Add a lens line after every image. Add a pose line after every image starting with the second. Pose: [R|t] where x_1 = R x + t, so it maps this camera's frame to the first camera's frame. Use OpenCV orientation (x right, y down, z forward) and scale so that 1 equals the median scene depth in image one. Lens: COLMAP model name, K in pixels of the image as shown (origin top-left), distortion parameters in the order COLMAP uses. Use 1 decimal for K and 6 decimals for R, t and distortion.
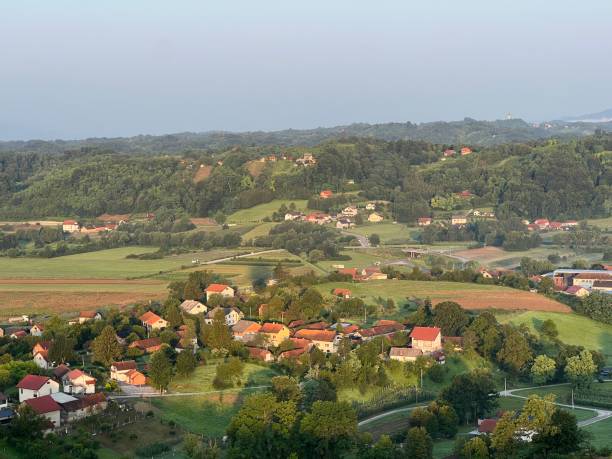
lens RADIAL K [[1286.2, 0, 306.0], [0, 1286.2, 229.5], [0, 0, 1]] dist [0.133852, 0.535172]
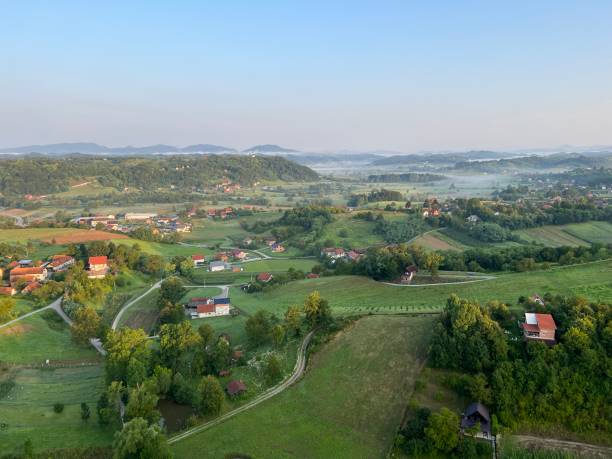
lens RADIAL K [[455.1, 0, 306.0], [0, 455.1, 229.5], [0, 0, 1]] dist [0.004880, -0.001072]
pose [[0.694264, -0.098384, 0.712964, -0.048741], [0.042723, 0.994499, 0.095632, -0.003261], [-0.718451, -0.035935, 0.694649, 0.110802]]
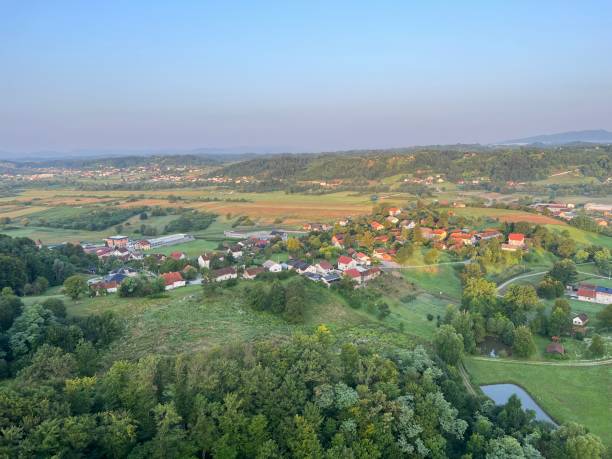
lens RADIAL K [[445.9, 0, 306.0], [0, 445.9, 229.5], [0, 0, 1]] dist [0.002195, -0.002246]
pose [[0.980098, 0.024921, -0.196945, -0.031838], [-0.004794, 0.994771, 0.102020, -0.001391], [0.198458, -0.099046, 0.975092, 0.069423]]
